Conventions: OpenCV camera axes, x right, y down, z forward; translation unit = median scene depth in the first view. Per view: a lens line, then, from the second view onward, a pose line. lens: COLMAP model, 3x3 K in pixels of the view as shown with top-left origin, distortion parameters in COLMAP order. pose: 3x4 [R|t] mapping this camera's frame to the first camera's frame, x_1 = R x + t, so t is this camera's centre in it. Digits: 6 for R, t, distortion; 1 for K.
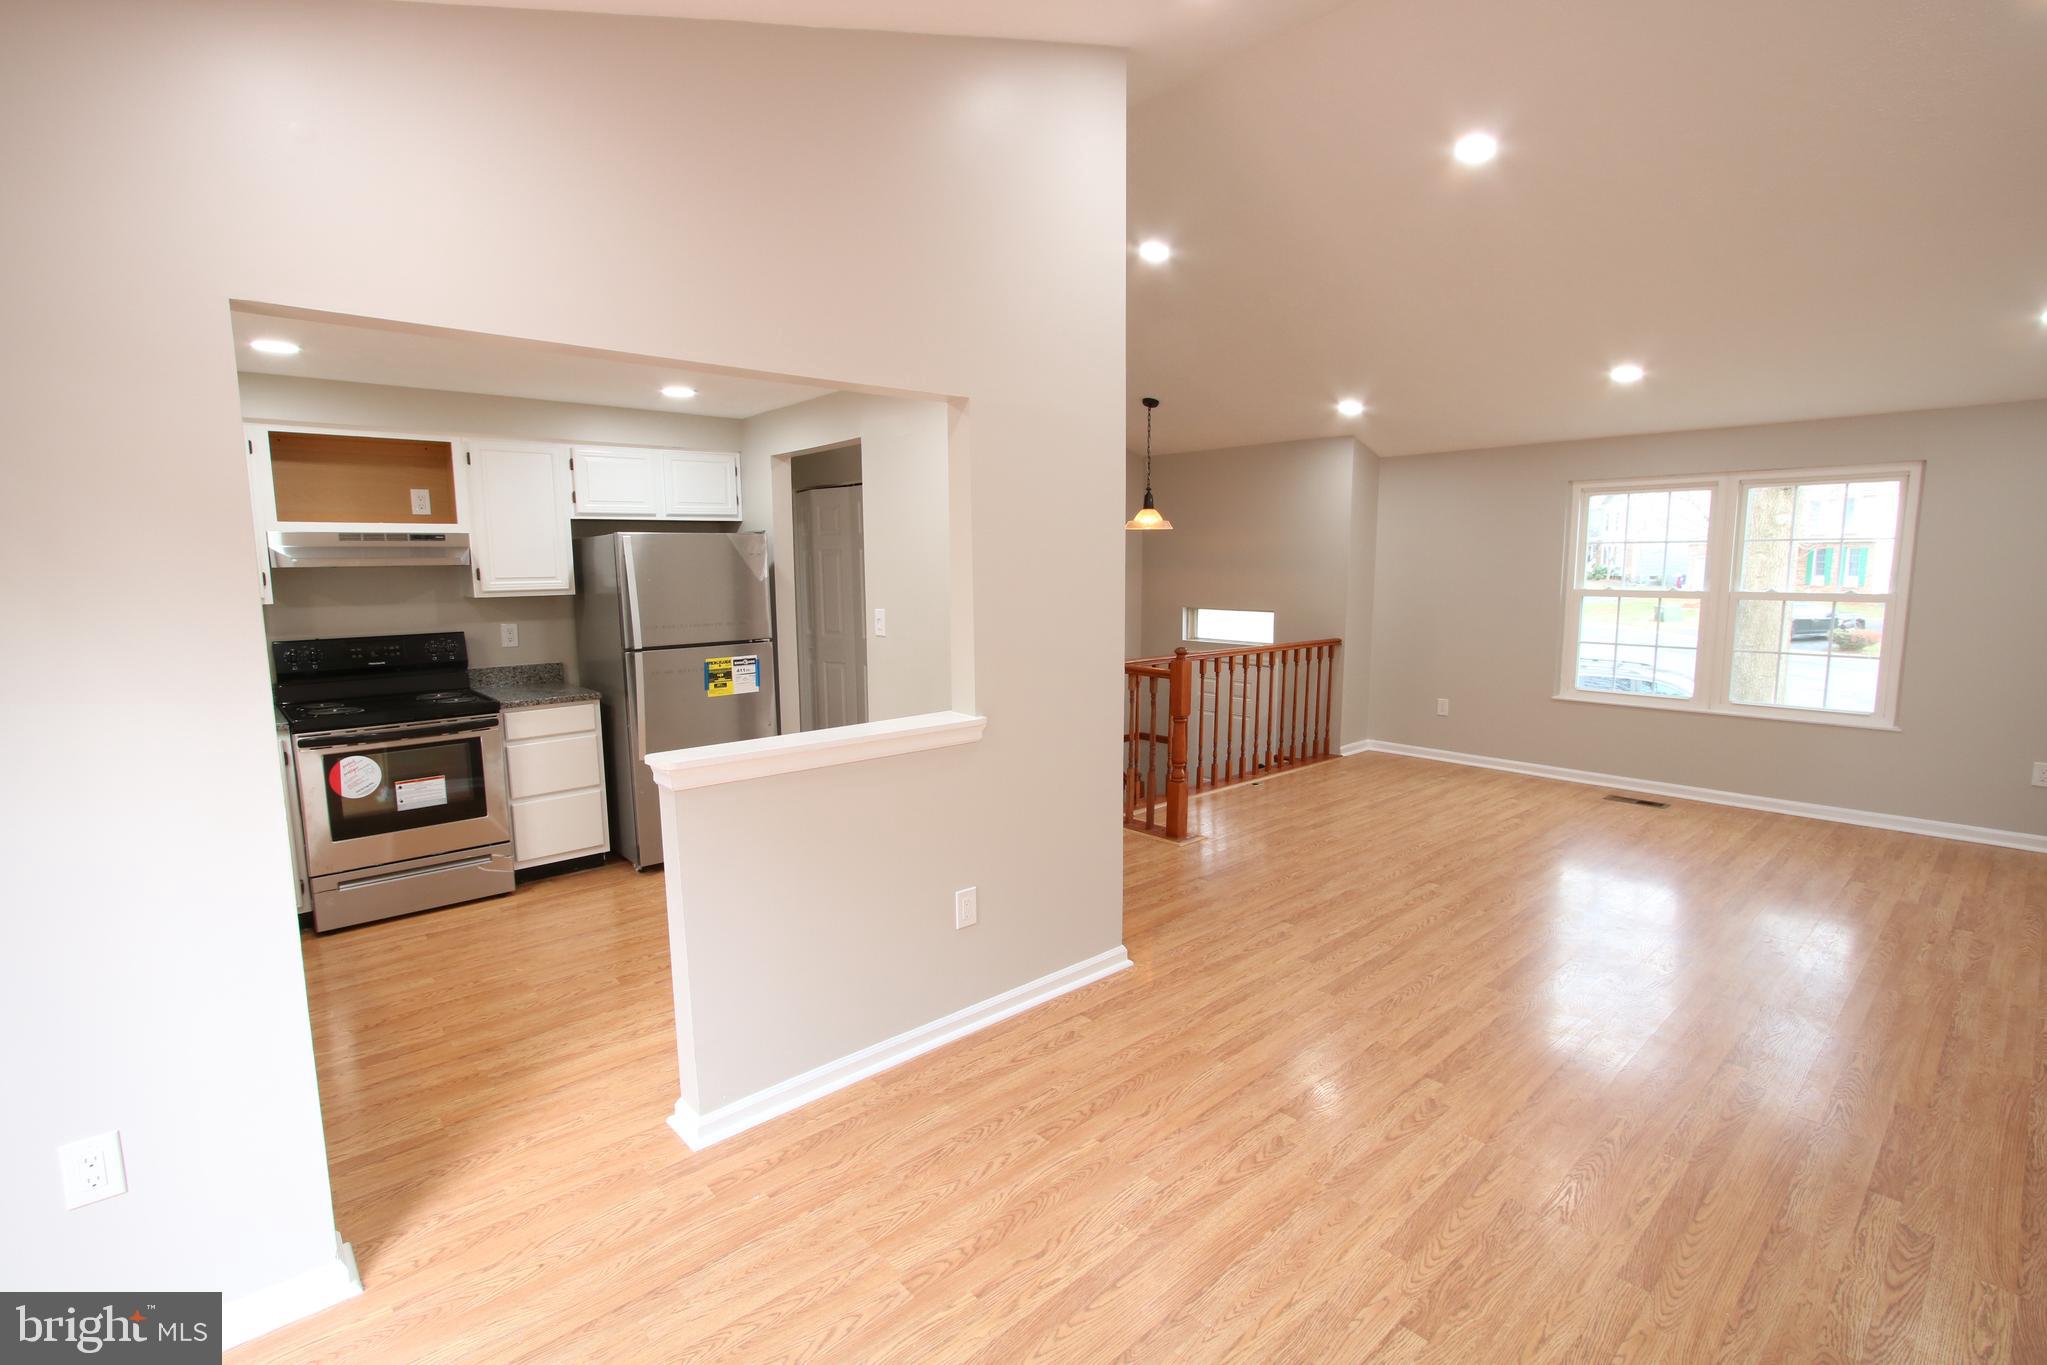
lens RADIAL K [[942.2, 0, 1022.3], [0, 942.2, 685.3], [0, 0, 1]] dist [-0.016845, 0.002265]
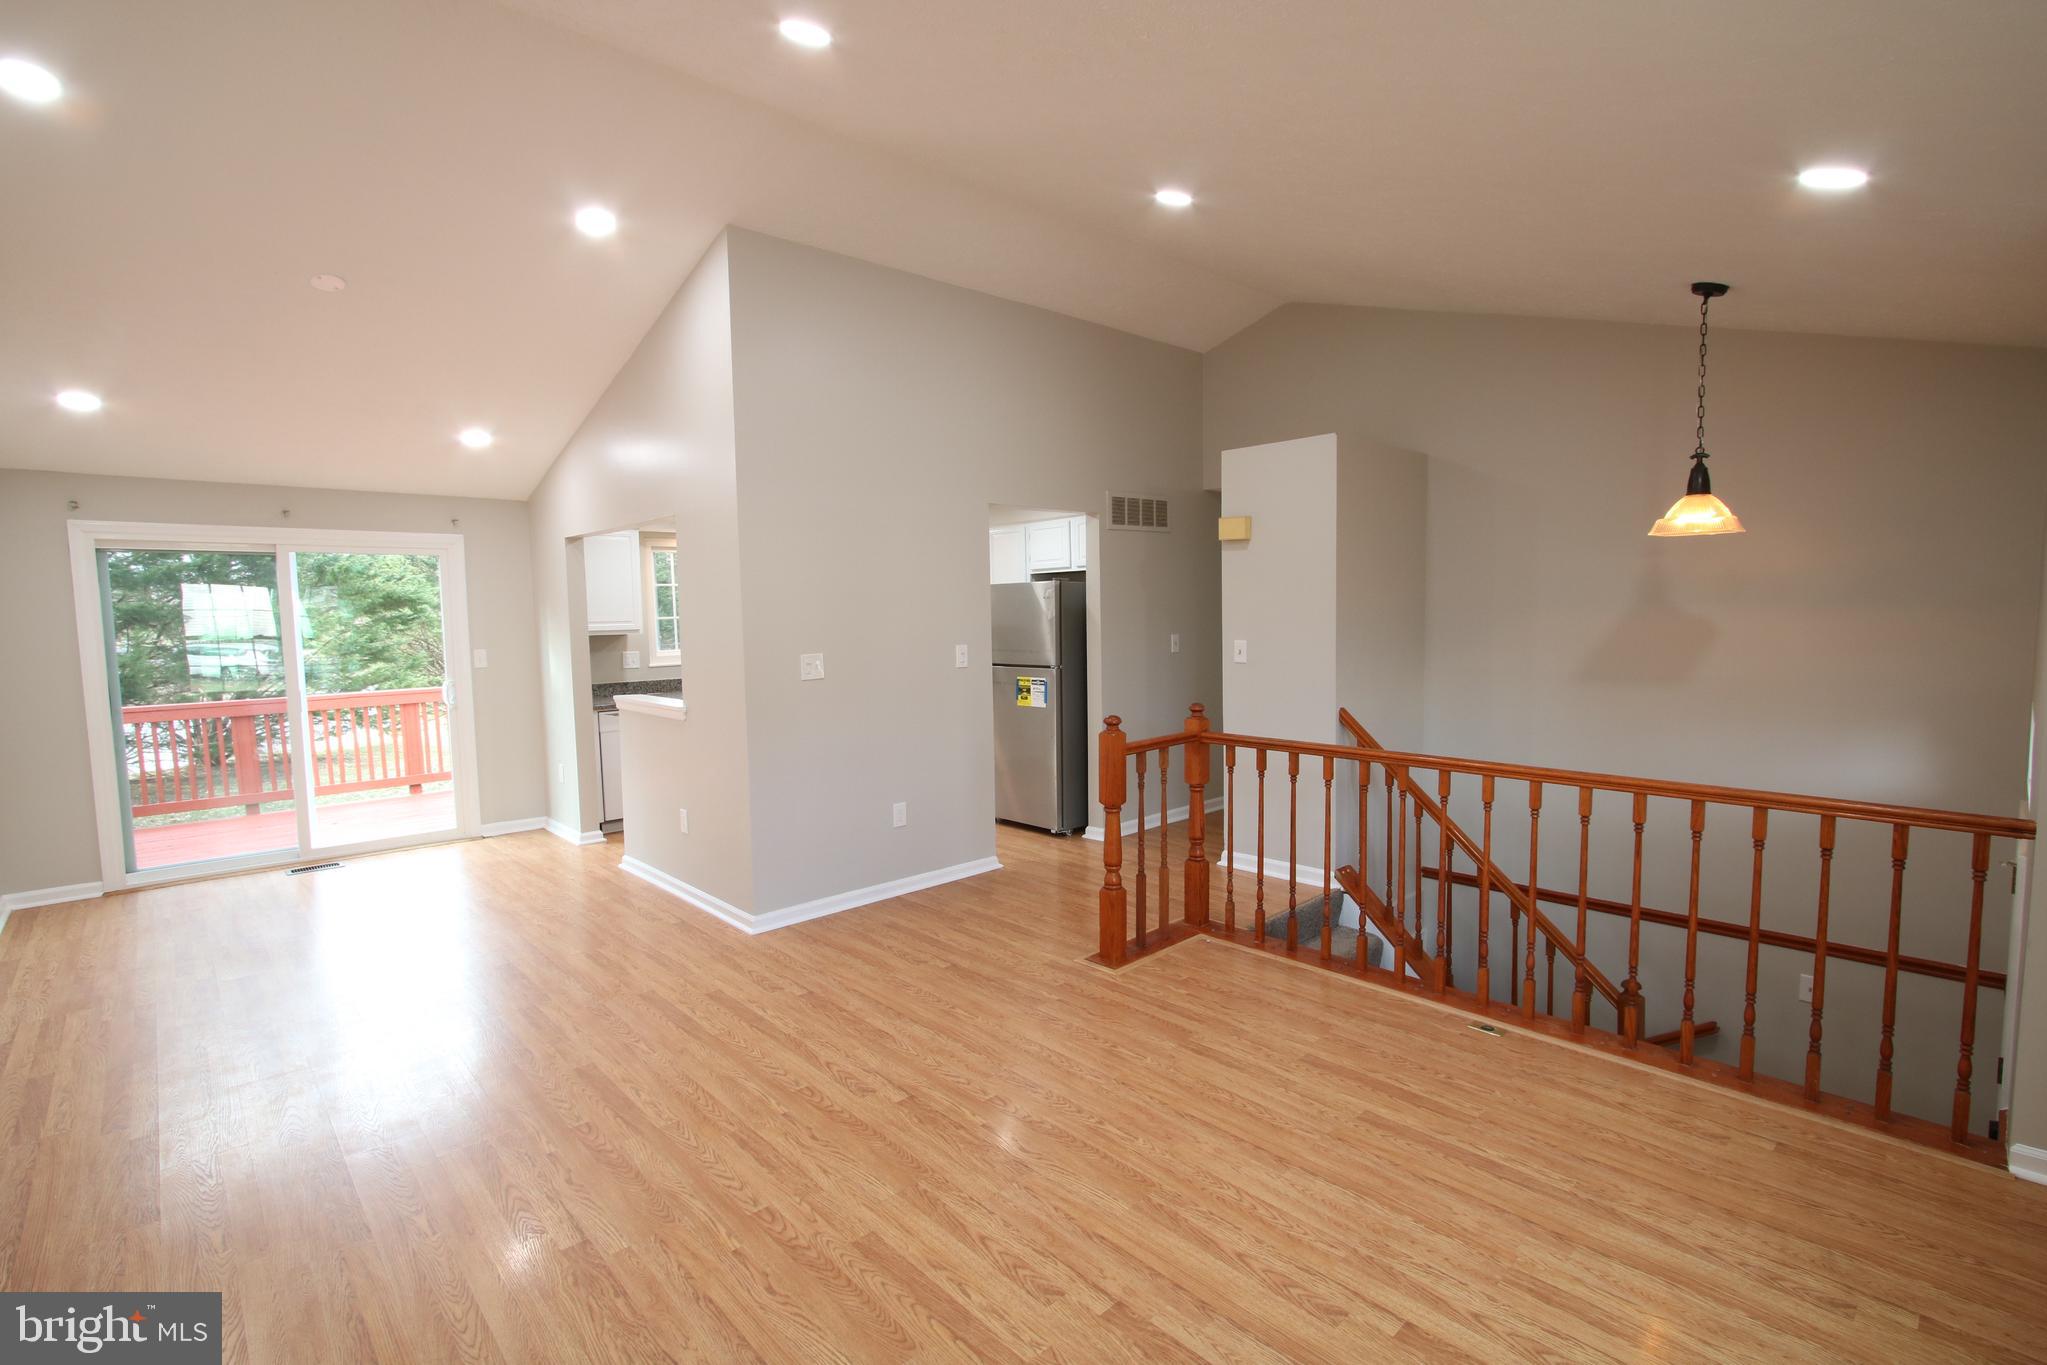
lens RADIAL K [[952.6, 0, 1057.4], [0, 952.6, 714.6], [0, 0, 1]] dist [-0.000292, 0.000665]
pose [[0.034583, 0.125171, -0.991532, 1.086986], [-0.108566, 0.986725, 0.120778, -0.153874], [0.993488, 0.103470, 0.047713, 1.052687]]
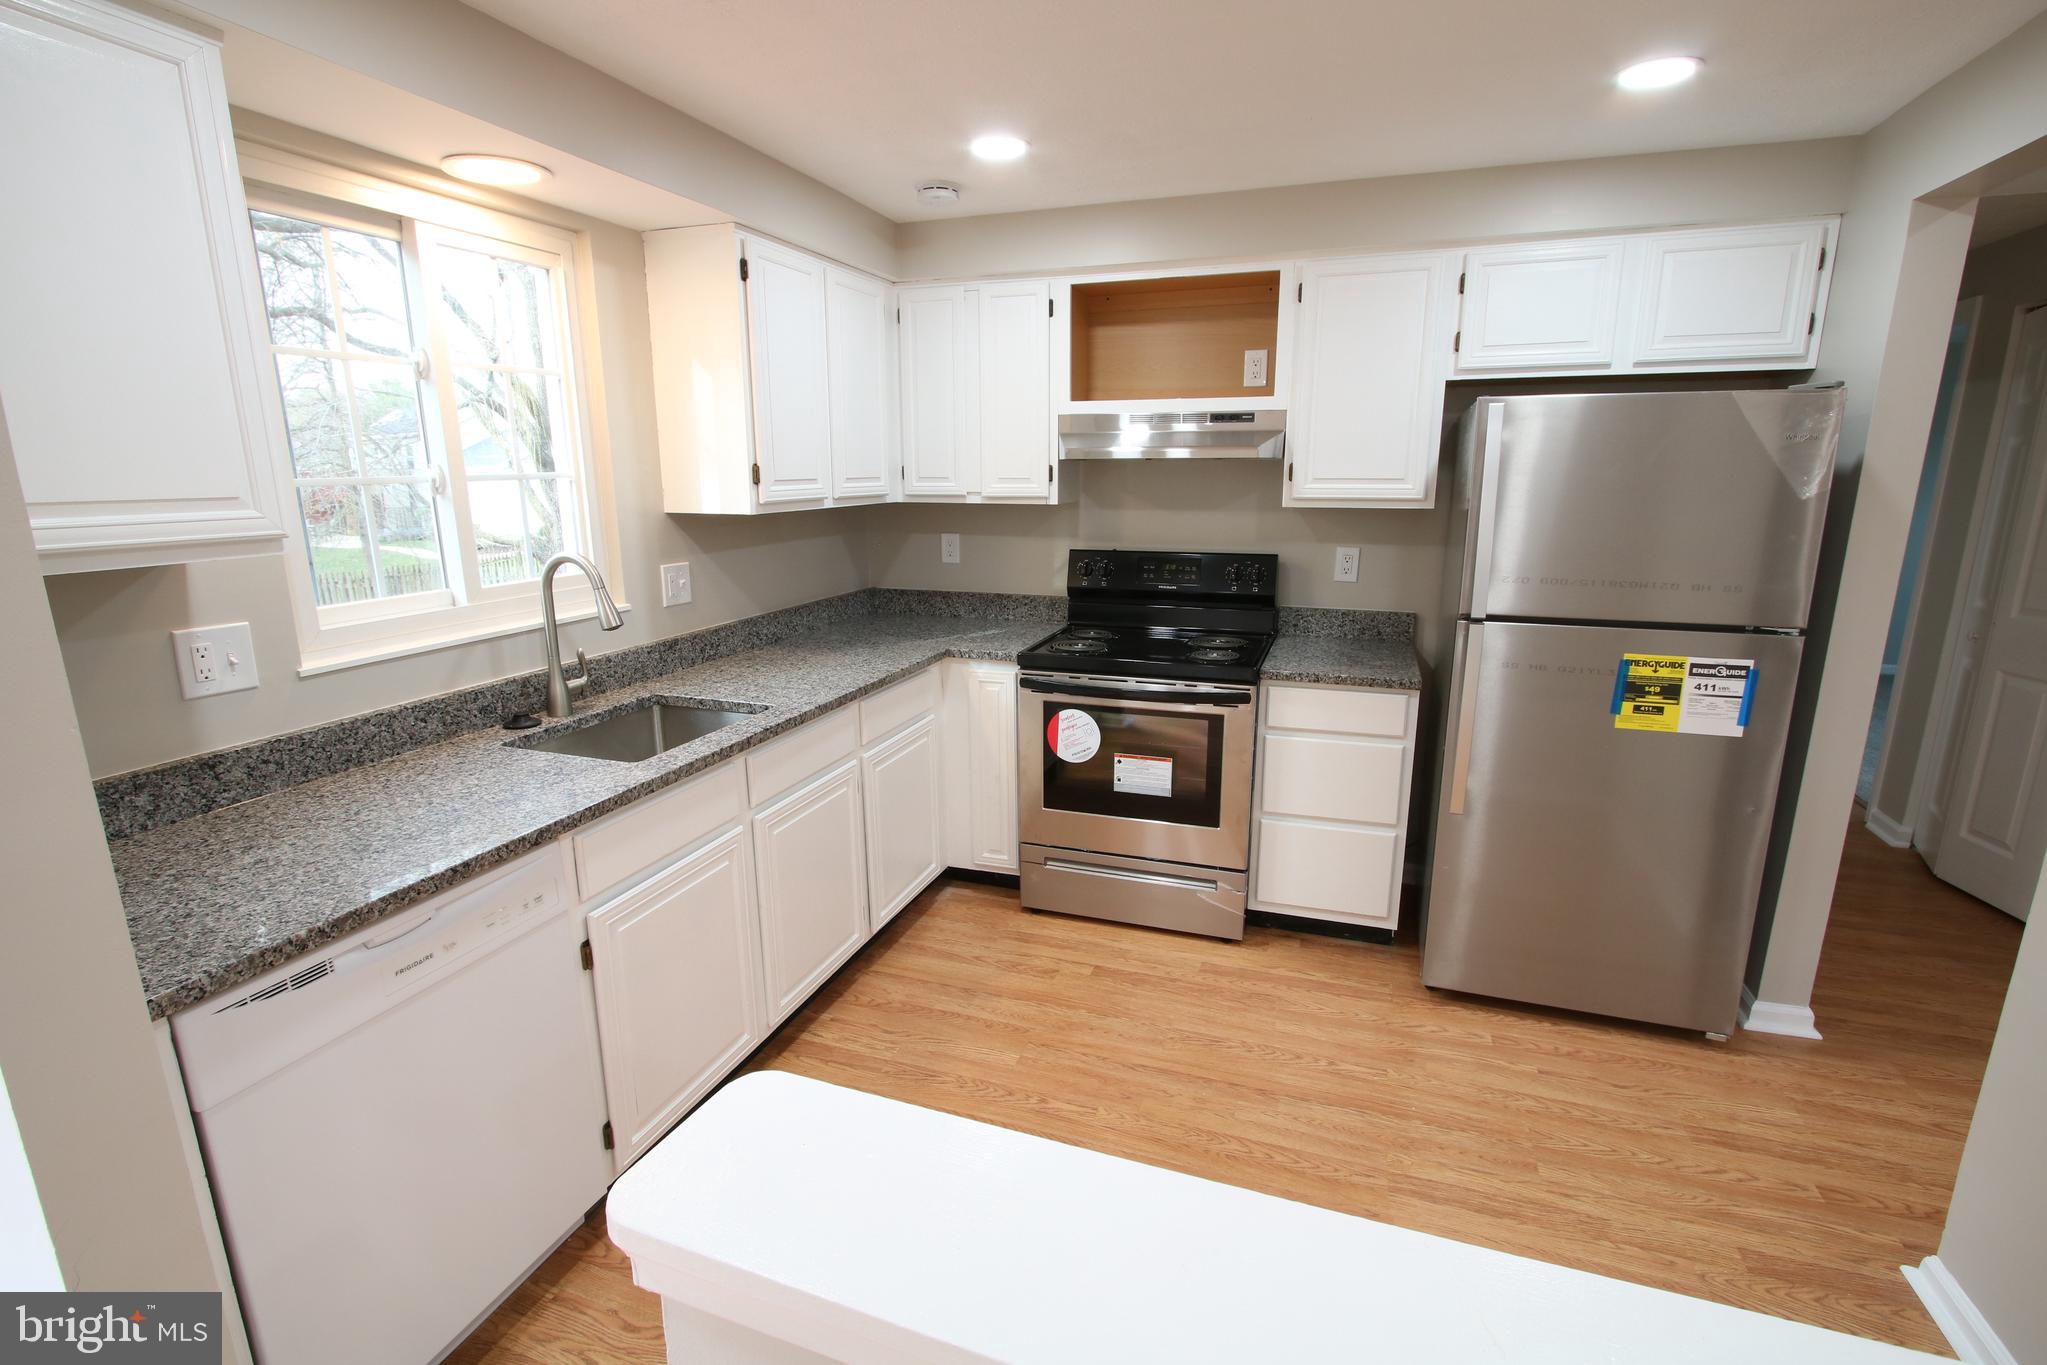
lens RADIAL K [[942.2, 0, 1022.3], [0, 942.2, 685.3], [0, 0, 1]] dist [-0.016845, 0.002265]
pose [[0.477697, 0.206472, -0.853918, -0.065422], [-0.114638, 0.978329, 0.172423, -0.063495], [0.871013, 0.015525, 0.491014, 0.504754]]
